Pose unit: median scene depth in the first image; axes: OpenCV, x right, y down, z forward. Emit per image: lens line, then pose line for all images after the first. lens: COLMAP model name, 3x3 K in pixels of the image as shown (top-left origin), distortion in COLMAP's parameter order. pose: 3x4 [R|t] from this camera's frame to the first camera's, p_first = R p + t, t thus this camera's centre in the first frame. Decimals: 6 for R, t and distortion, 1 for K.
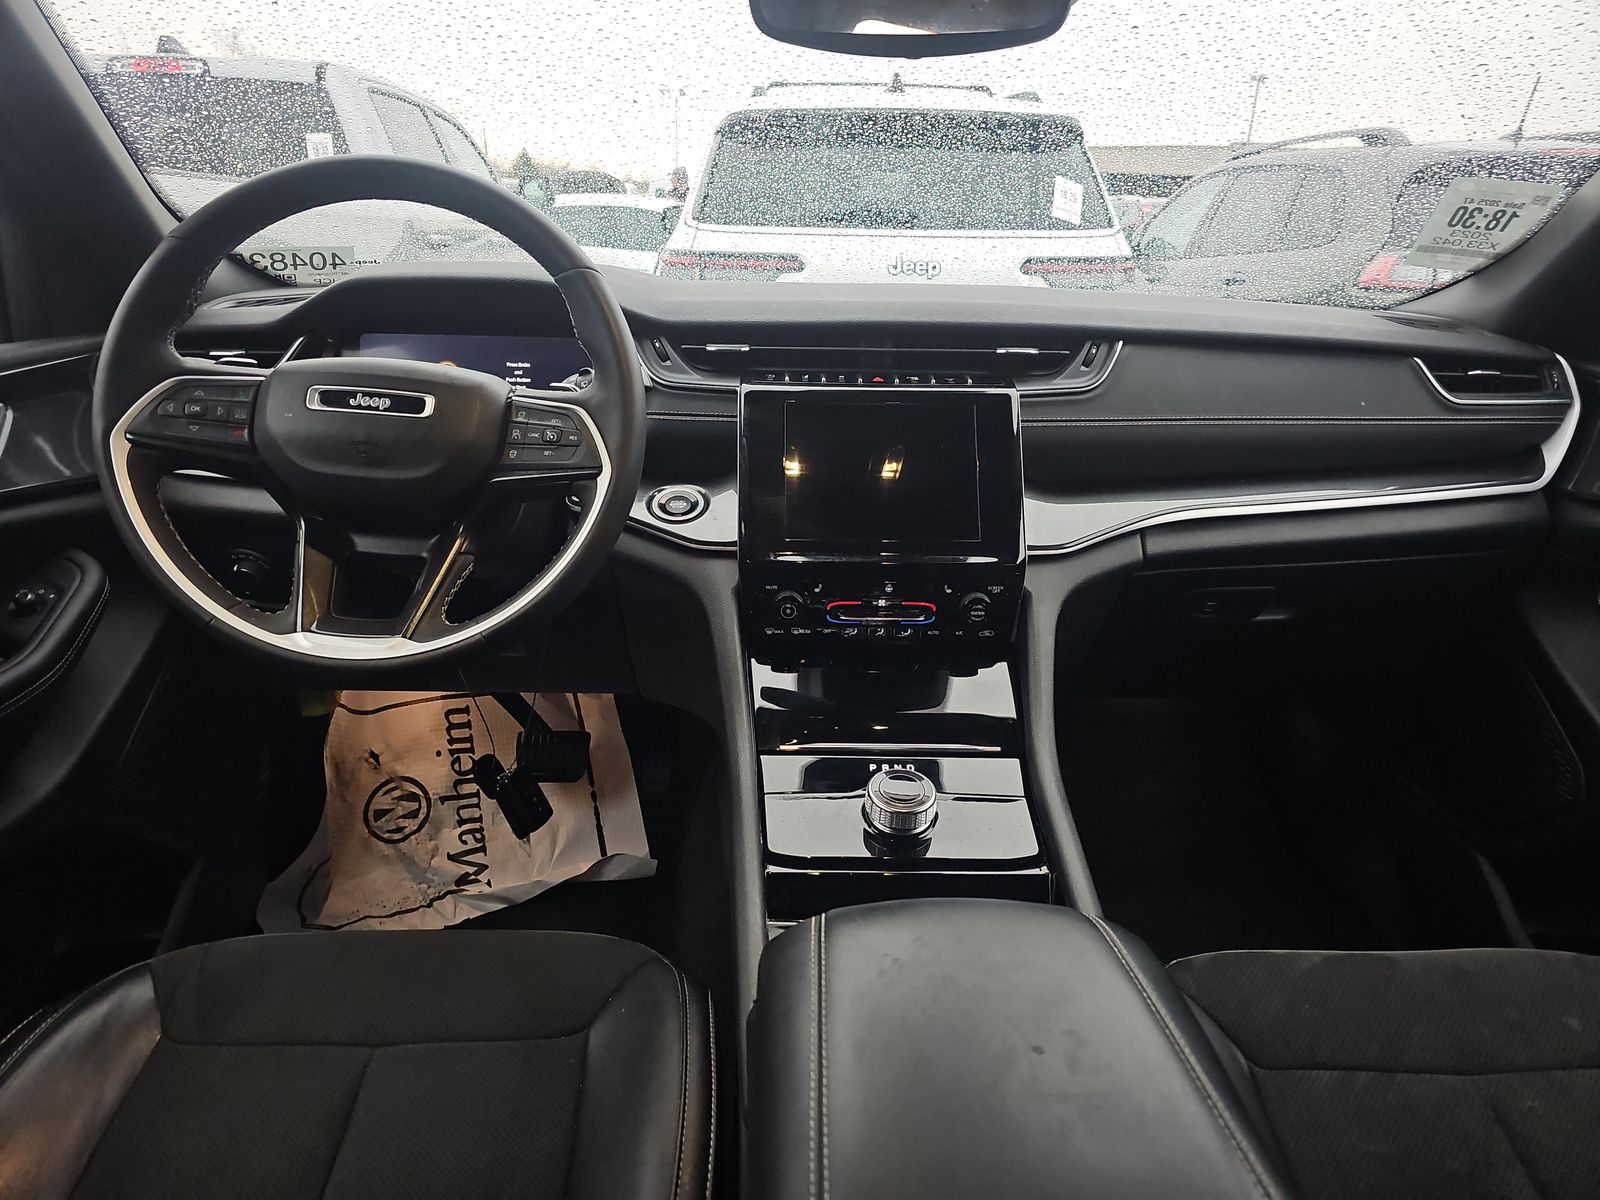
lens RADIAL K [[1057.5, 0, 800.0], [0, 1057.5, 600.0], [0, 0, 1]] dist [0.069027, -0.064934]
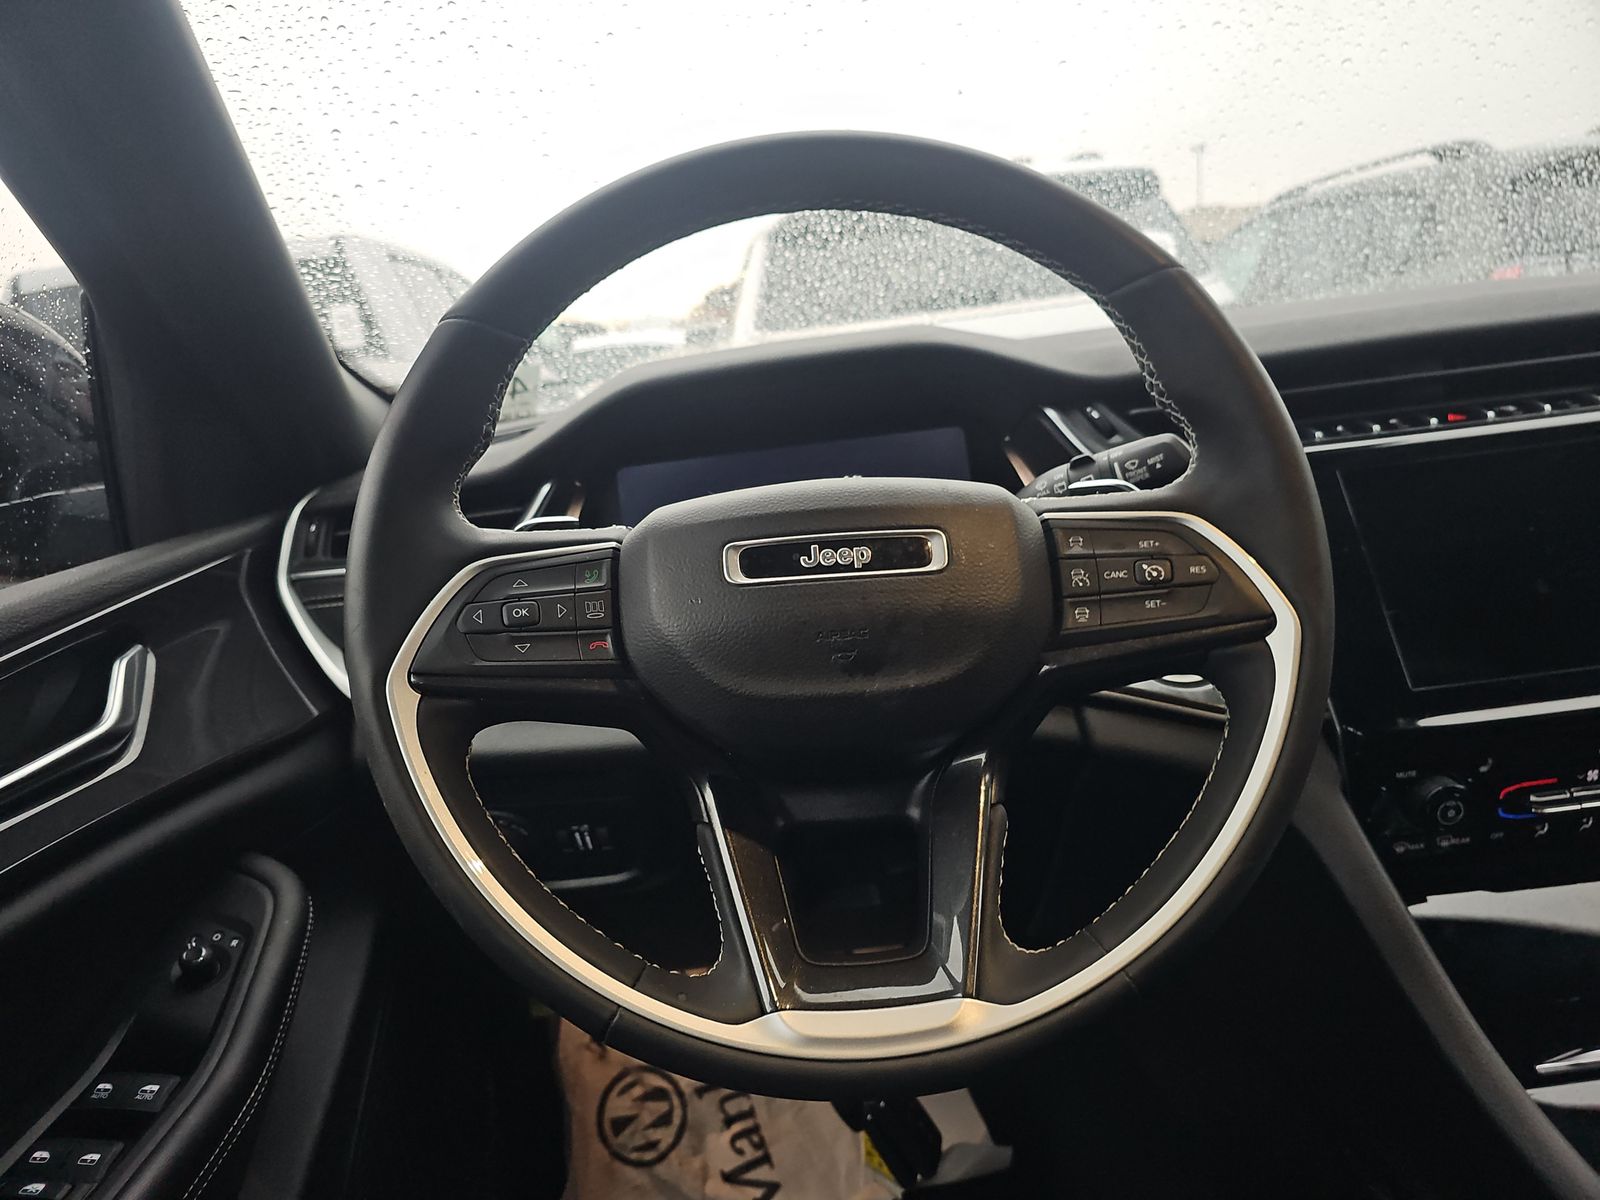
lens RADIAL K [[1092.6, 0, 800.0], [0, 1092.6, 600.0], [0, 0, 1]] dist [0.012847, -0.002125]
pose [[0.990692, -0.135025, -0.017242, -0.358652], [0.132444, 0.985407, -0.106915, -0.092437], [0.031426, 0.103636, 0.994119, 0.389316]]
